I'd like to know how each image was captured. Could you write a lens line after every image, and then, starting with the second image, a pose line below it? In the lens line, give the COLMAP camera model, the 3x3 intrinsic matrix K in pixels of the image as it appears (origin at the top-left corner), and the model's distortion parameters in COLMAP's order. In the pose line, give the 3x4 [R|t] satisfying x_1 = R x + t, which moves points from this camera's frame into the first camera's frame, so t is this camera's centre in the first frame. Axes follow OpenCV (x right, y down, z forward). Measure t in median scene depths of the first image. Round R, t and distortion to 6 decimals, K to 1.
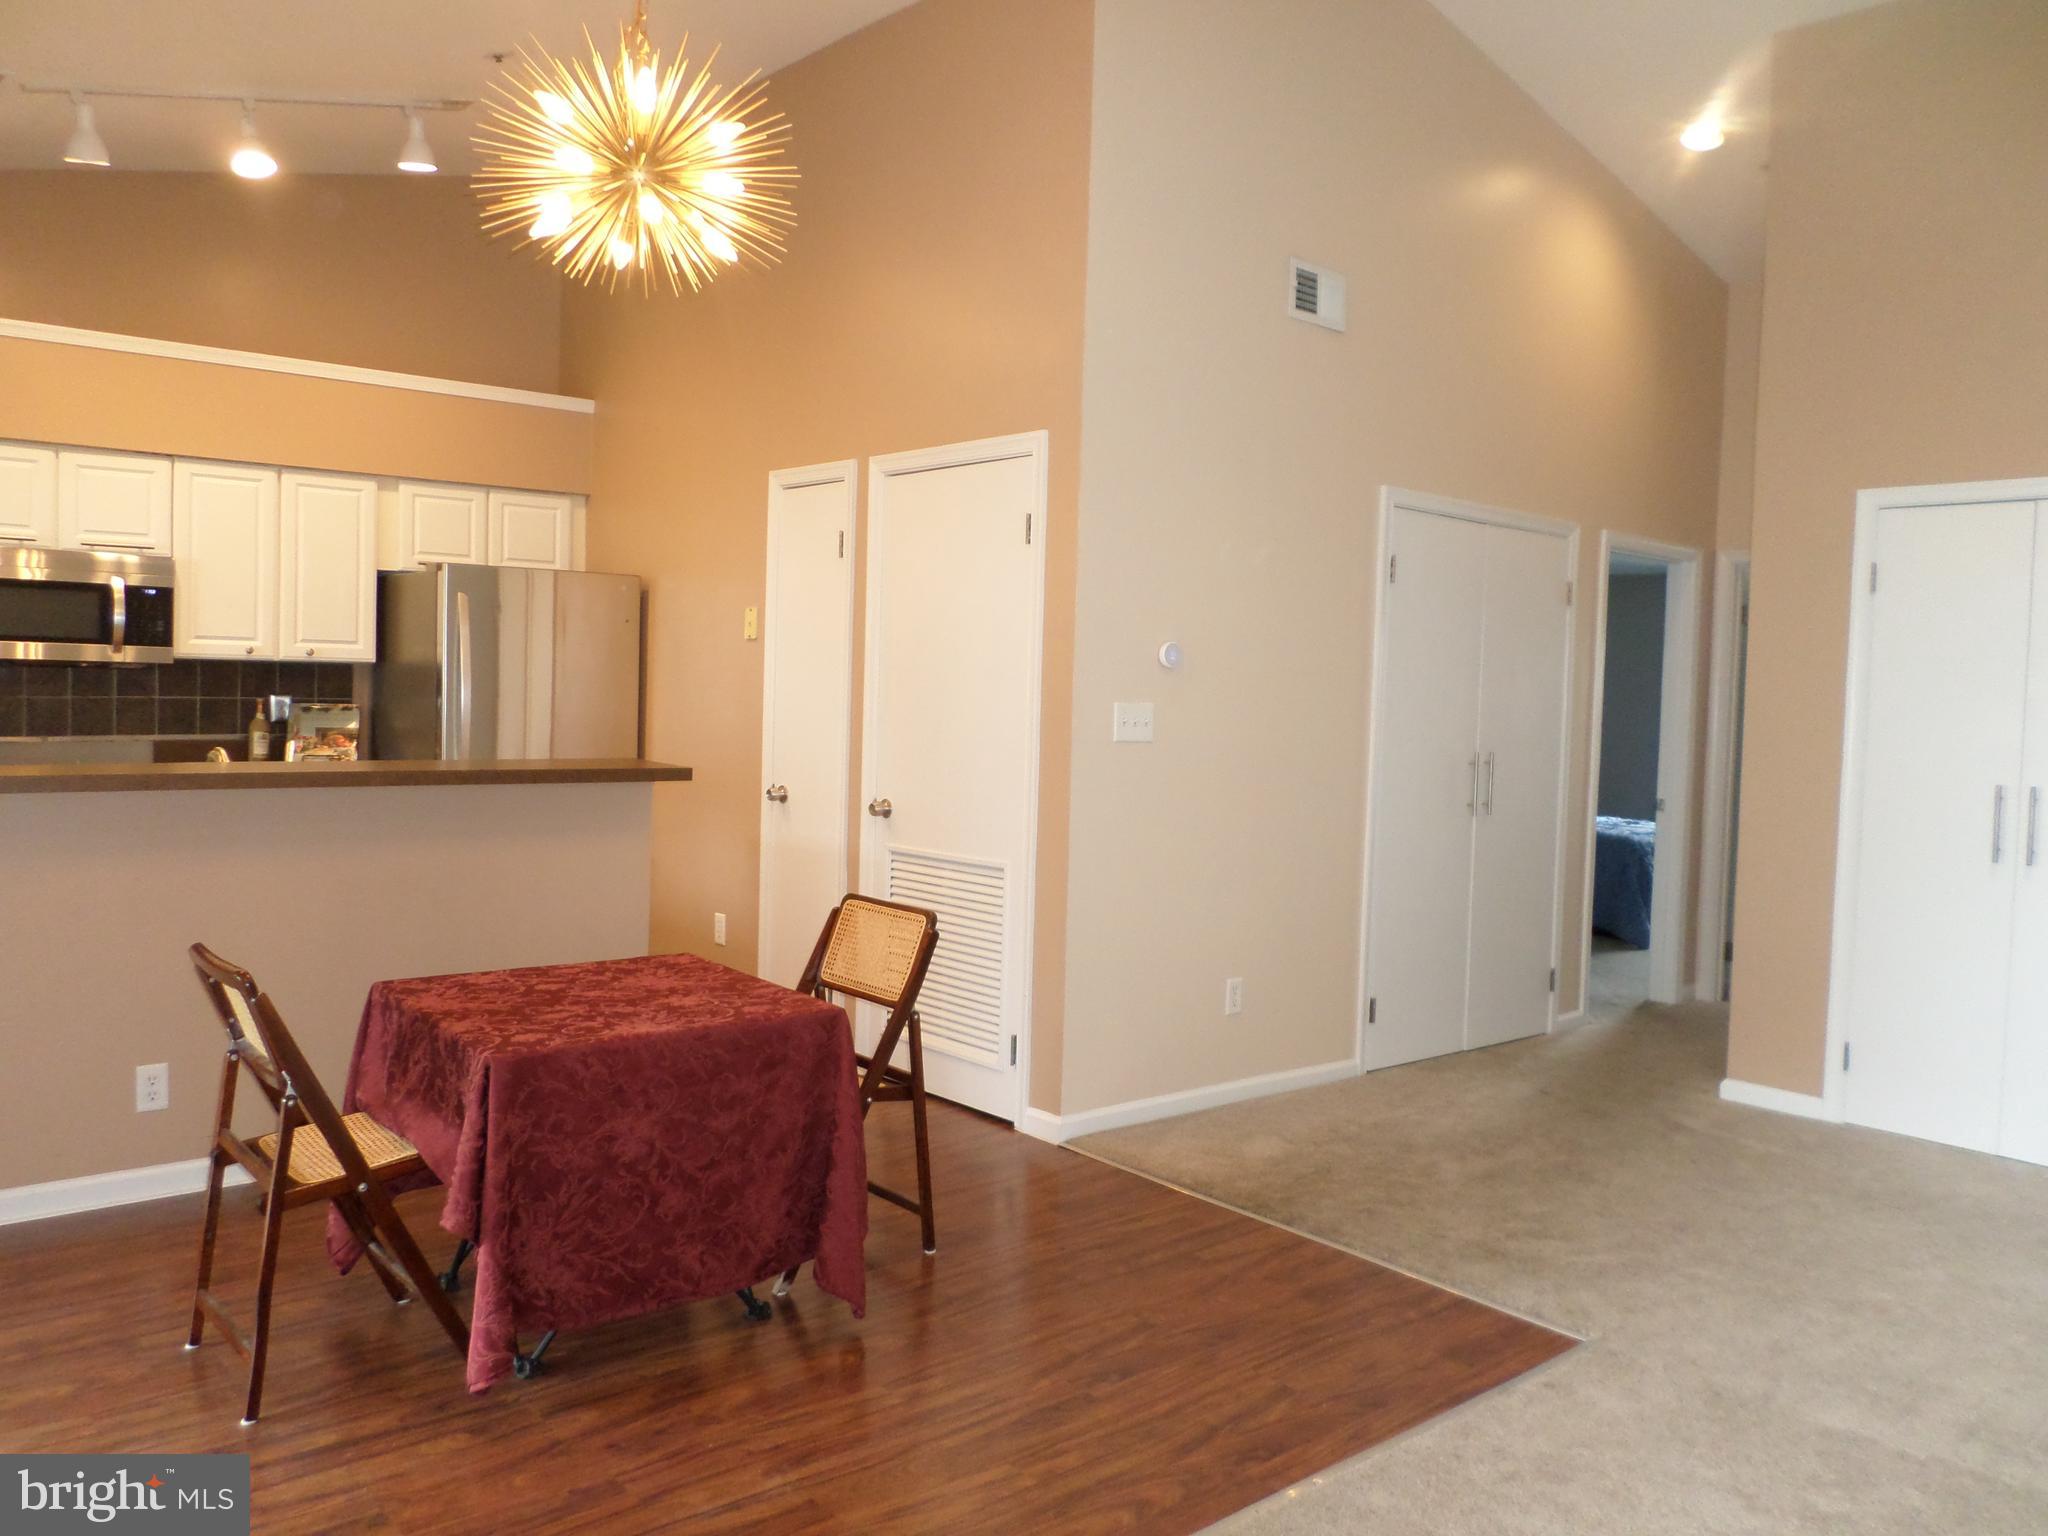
lens RADIAL K [[1554.4, 0, 1032.3], [0, 1554.4, 737.9], [0, 0, 1]] dist [-0.010370, -0.014609]
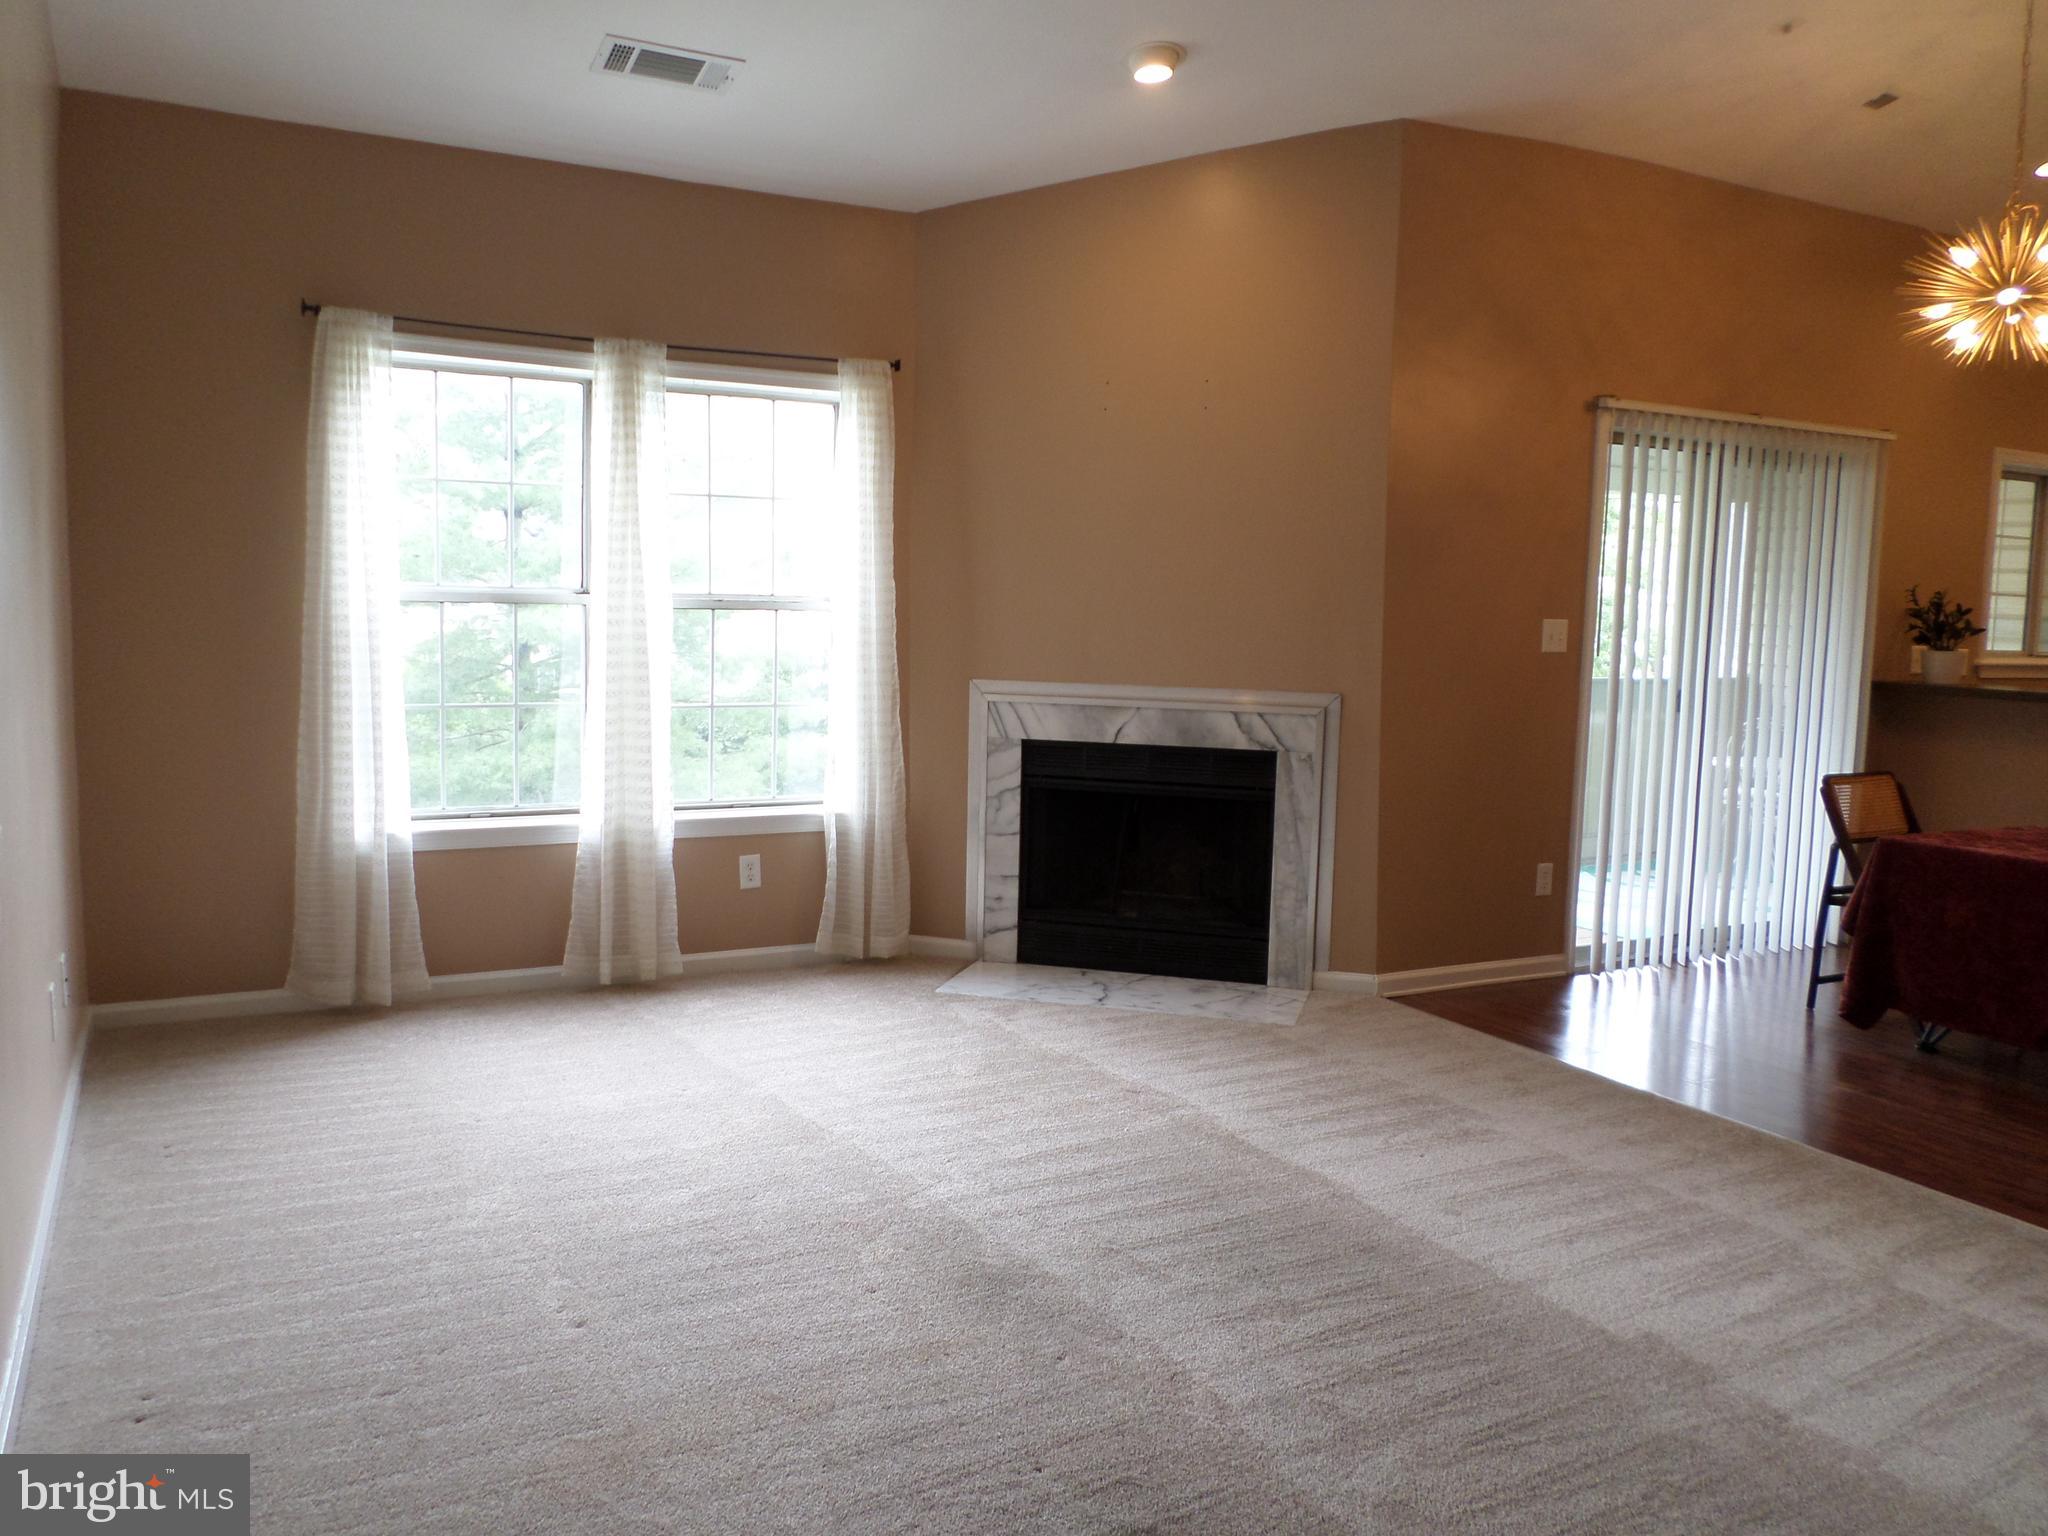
lens RADIAL K [[1554.4, 0, 1009.9], [0, 1554.4, 740.5], [0, 0, 1]] dist [-0.010370, -0.014609]
pose [[-0.225591, 0.056772, -0.972566, 0.932473], [-0.066067, 0.995111, 0.073413, 0.019935], [0.971979, 0.080815, -0.220738, 0.252108]]
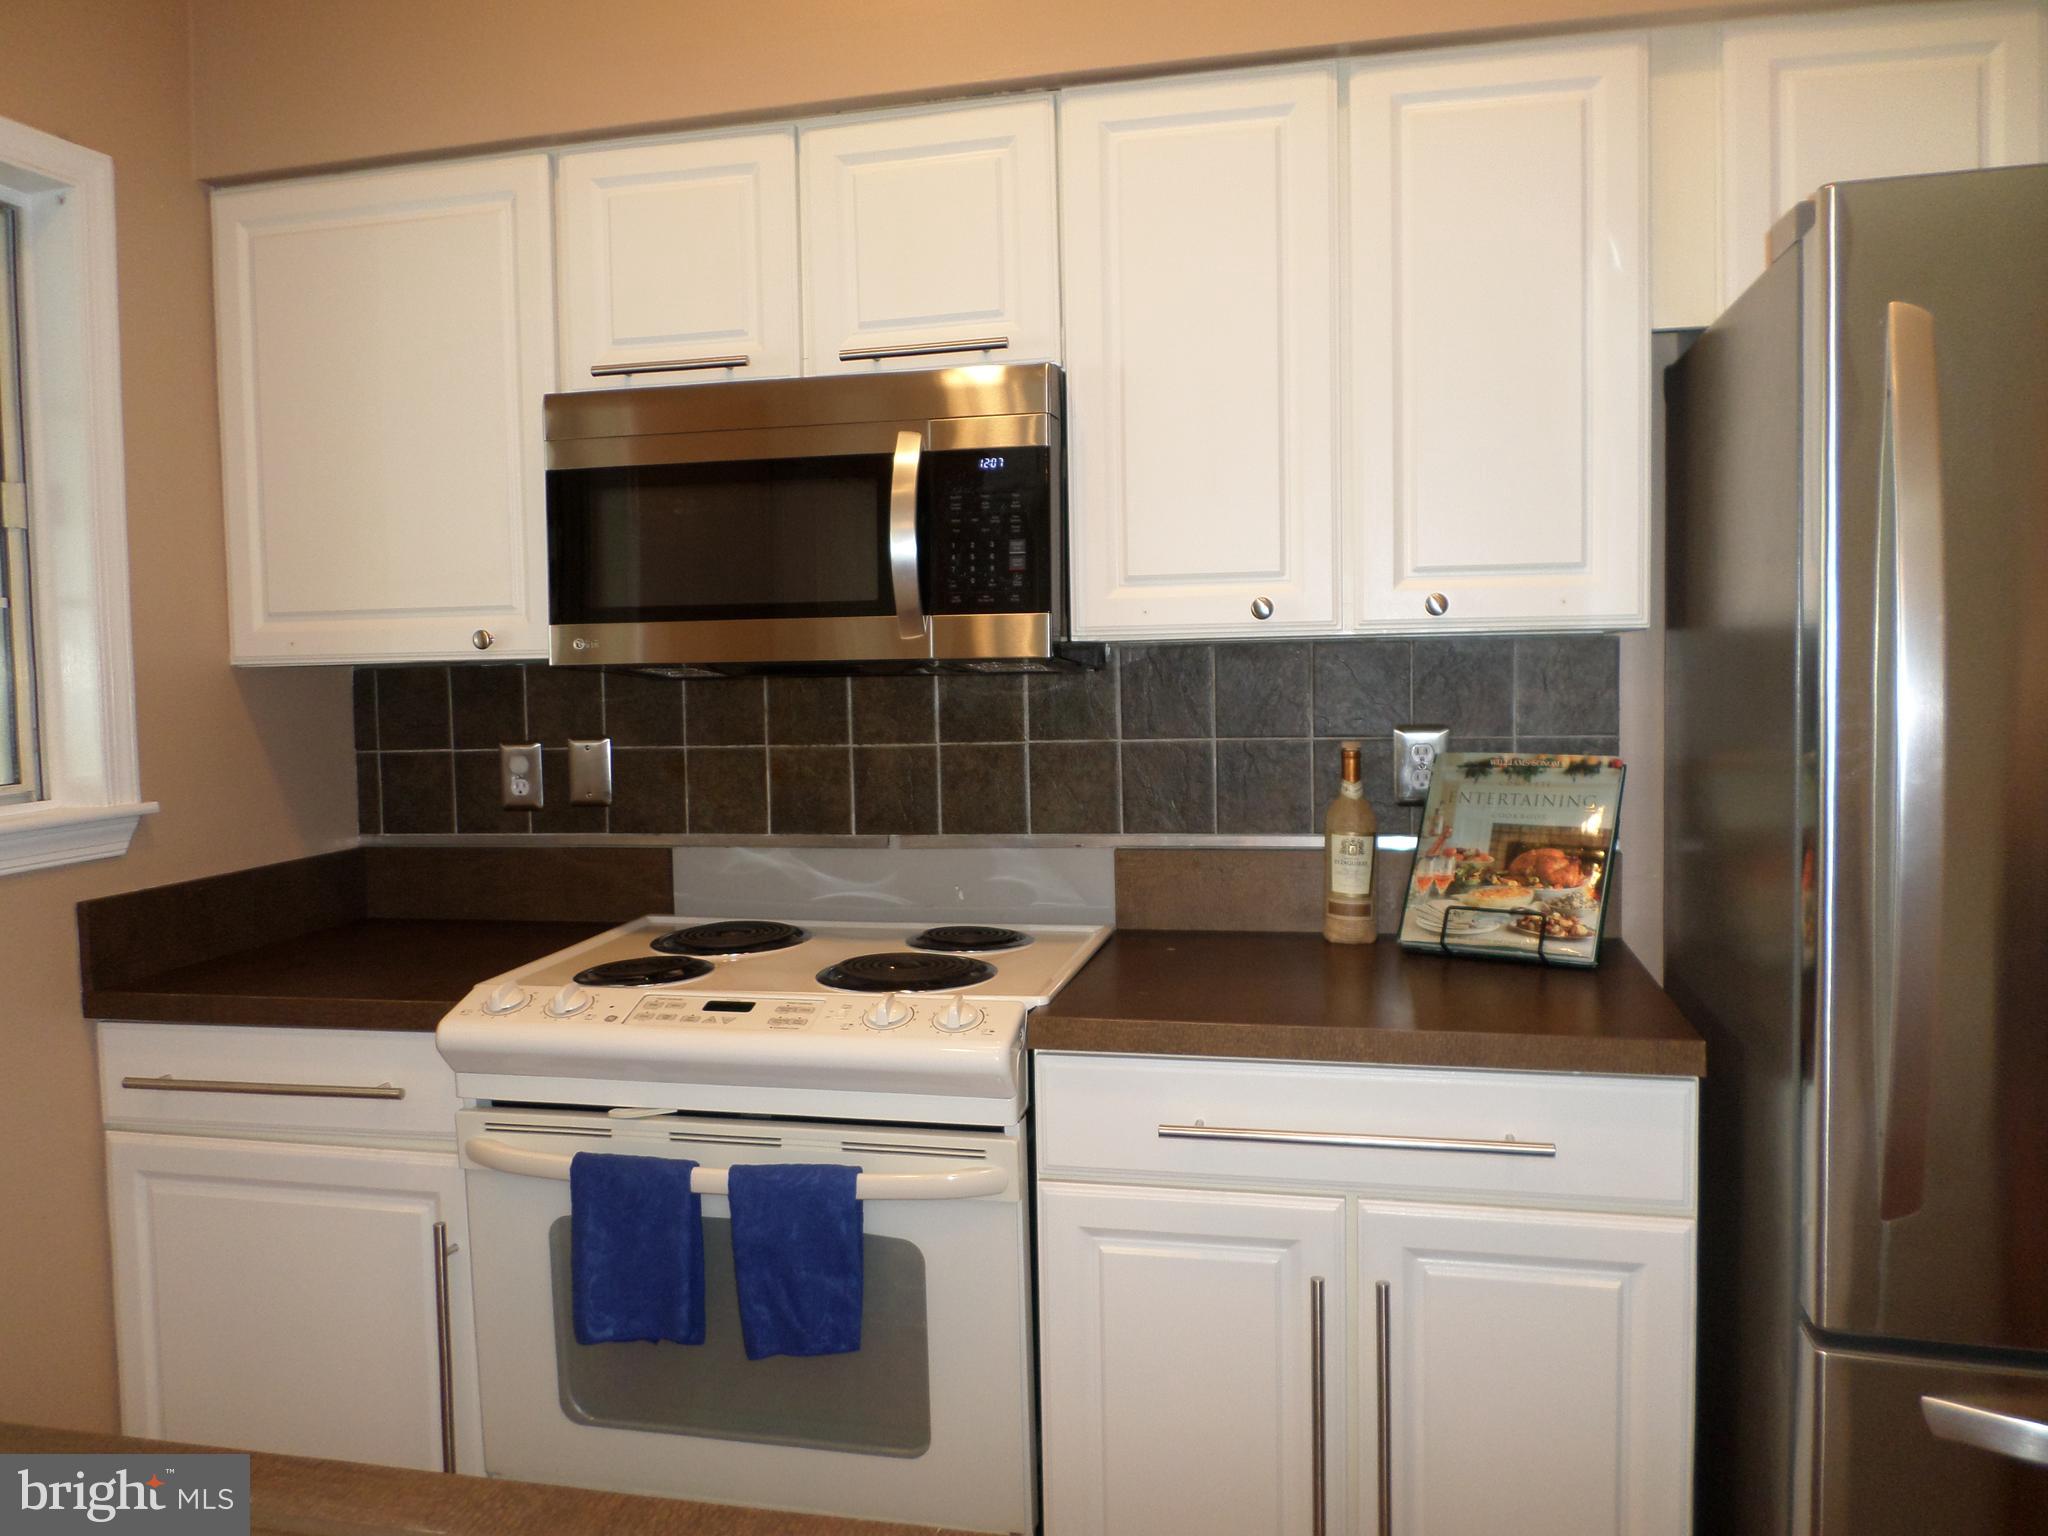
lens RADIAL K [[1554.0, 0, 1032.7], [0, 1554.0, 769.7], [0, 0, 1]] dist [-0.042375, 0.004641]
pose [[0.584846, 0.025693, -0.810737, -0.329473], [0.014730, 0.998997, 0.042285, -0.047203], [0.811010, -0.036672, 0.583881, 0.971730]]
